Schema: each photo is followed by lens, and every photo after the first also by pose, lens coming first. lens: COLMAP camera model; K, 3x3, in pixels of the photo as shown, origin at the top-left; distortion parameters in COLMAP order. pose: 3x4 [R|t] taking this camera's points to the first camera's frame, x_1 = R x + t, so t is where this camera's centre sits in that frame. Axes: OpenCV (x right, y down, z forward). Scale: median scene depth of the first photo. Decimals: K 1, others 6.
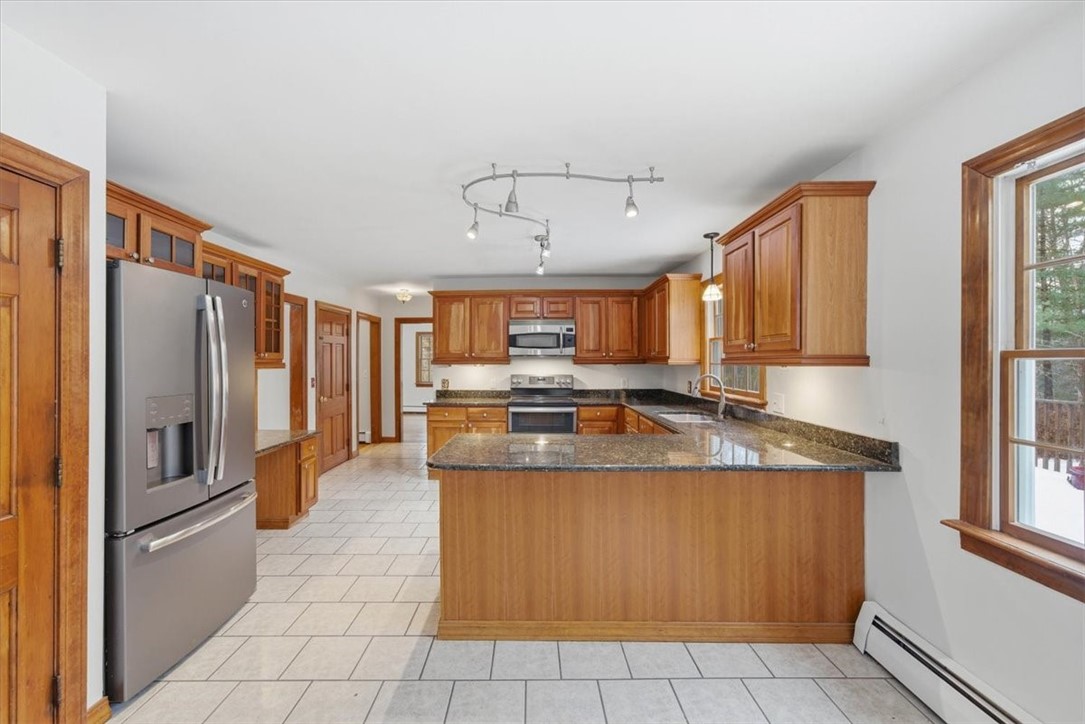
lens RADIAL K [[501.7, 0, 532.5], [0, 501.7, 361.3], [0, 0, 1]] dist [-0.002222, 0.000077]
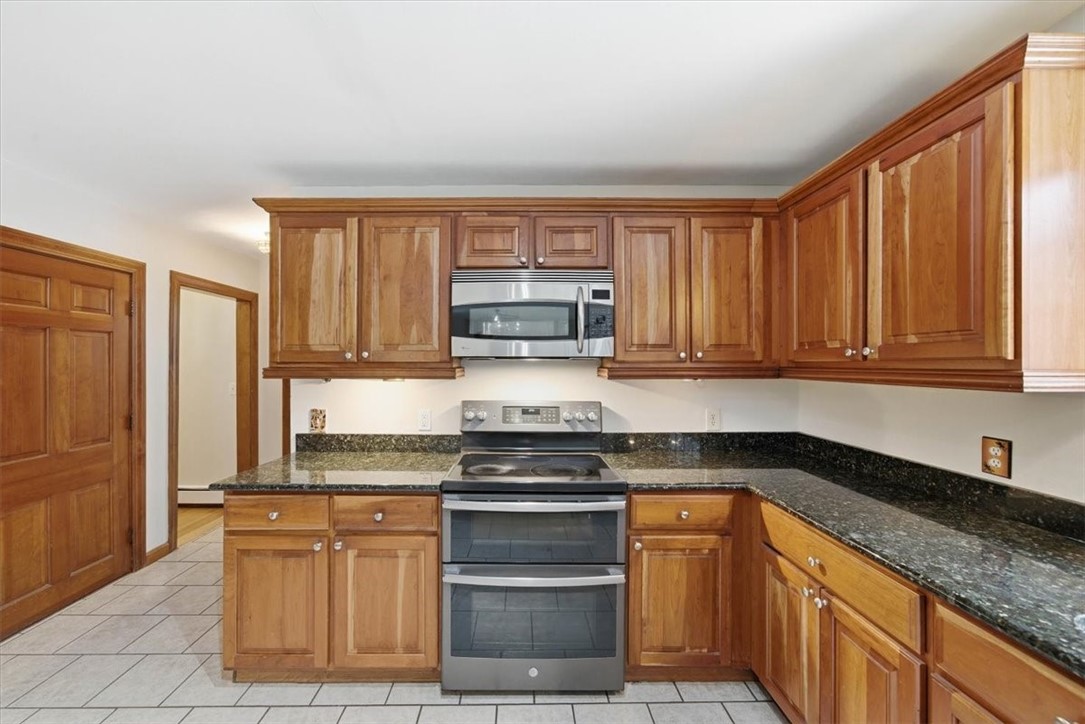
lens RADIAL K [[416.8, 0, 534.4], [0, 416.8, 365.6], [0, 0, 1]] dist [-0.002527, 0.000670]
pose [[0.999300, 0.003261, 0.037254, 0.007766], [-0.003344, 0.999992, 0.002145, -0.005515], [-0.037247, -0.002268, 0.999304, 0.659723]]
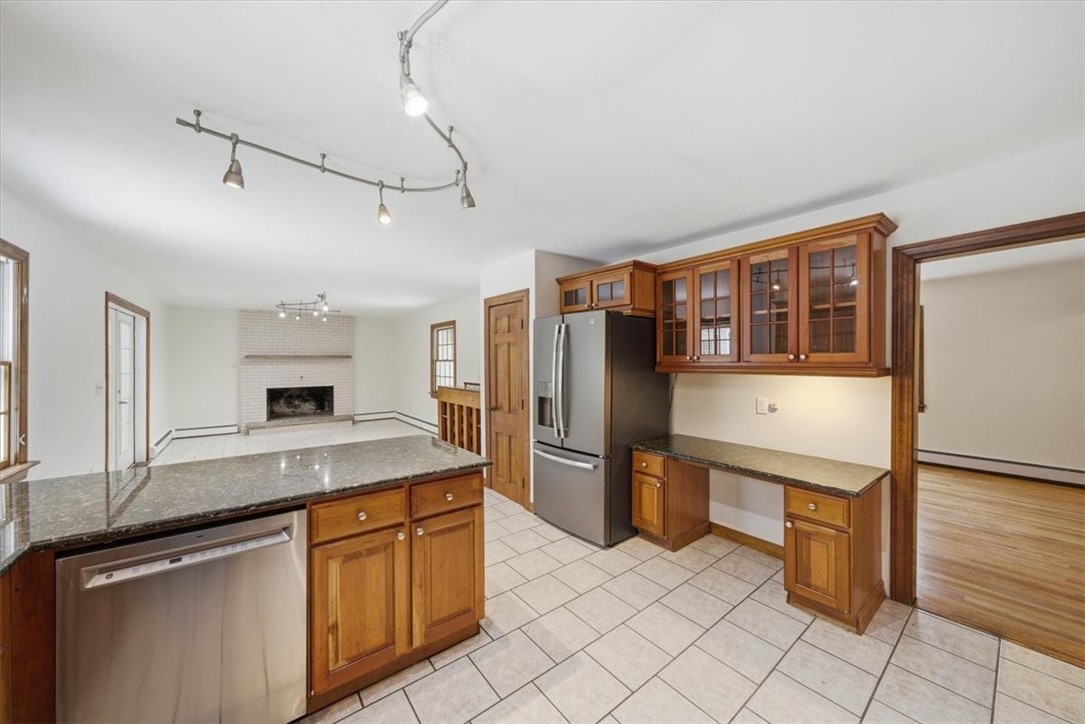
lens RADIAL K [[373.5, 0, 531.8], [0, 373.5, 359.4], [0, 0, 1]] dist [-0.017584, 0.000636]
pose [[-0.792156, 0.001167, -0.610317, 0.085282], [0.002860, 0.999994, -0.001801, -0.006085], [0.610312, -0.003172, -0.792155, 0.856449]]
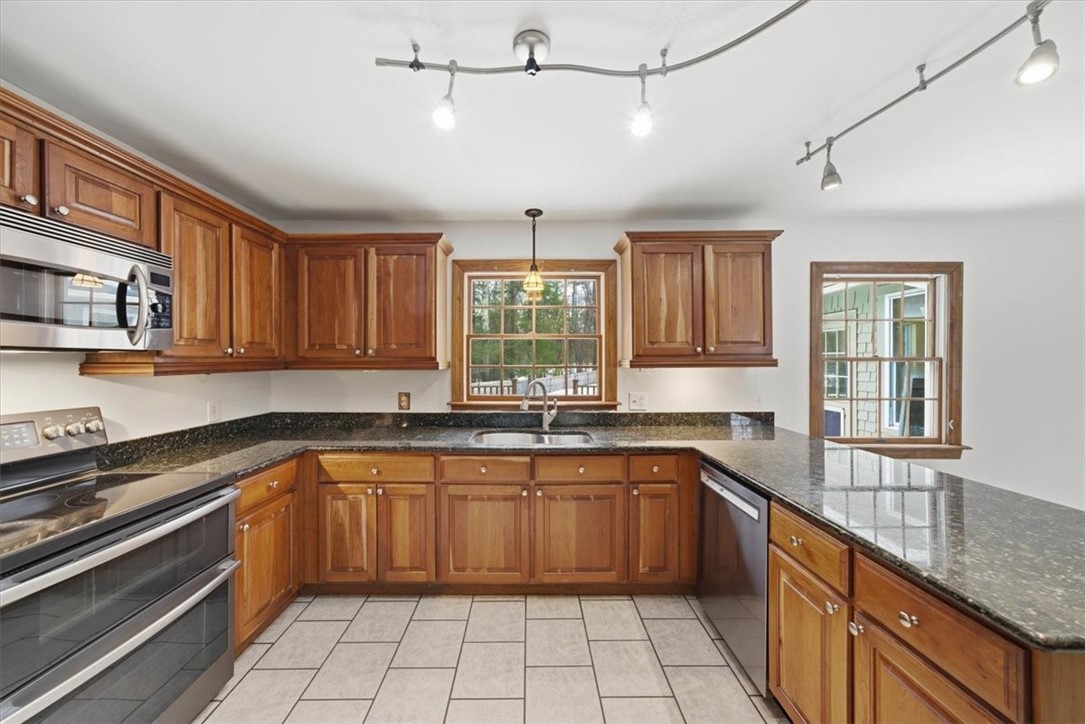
lens RADIAL K [[373.5, 0, 537.2], [0, 373.5, 362.2], [0, 0, 1]] dist [-0.017584, 0.000636]
pose [[-0.034246, -0.001716, 0.999412, -0.191383], [0.003742, 0.999991, 0.001846, -0.003070], [-0.999406, 0.003803, -0.034240, 0.736691]]
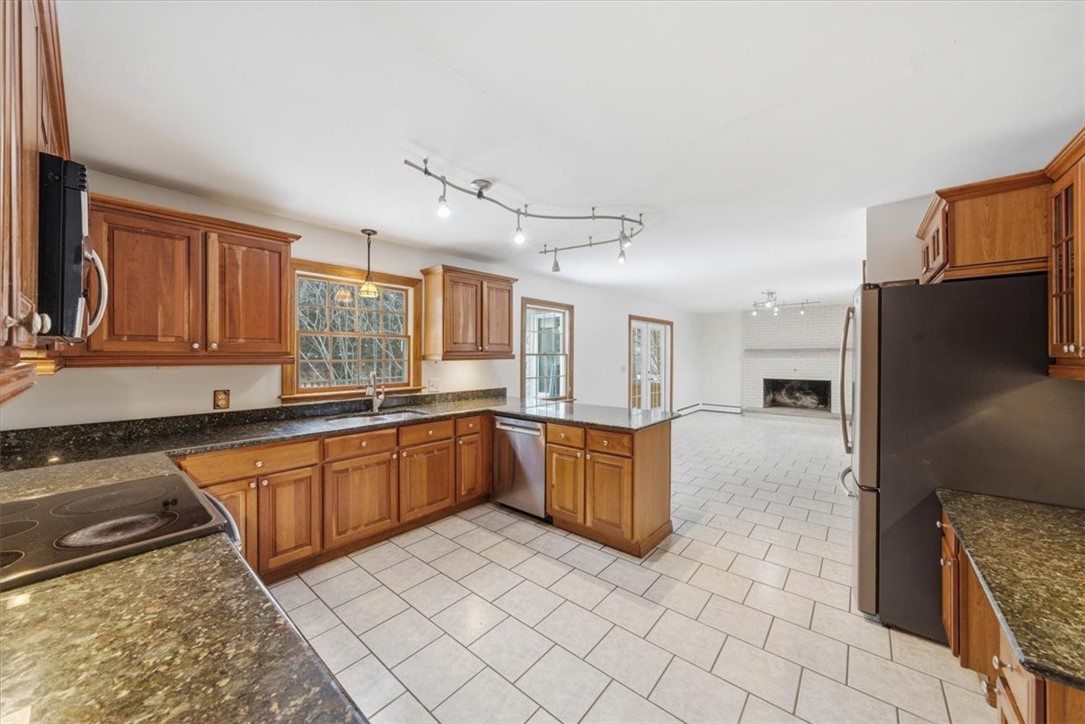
lens RADIAL K [[373.5, 0, 539.2], [0, 373.5, 357.2], [0, 0, 1]] dist [-0.017584, 0.000636]
pose [[-0.780816, -0.005319, 0.624739, -0.268582], [-0.000165, 0.999965, 0.008307, -0.005857], [-0.624762, 0.006383, -0.780789, 0.988778]]
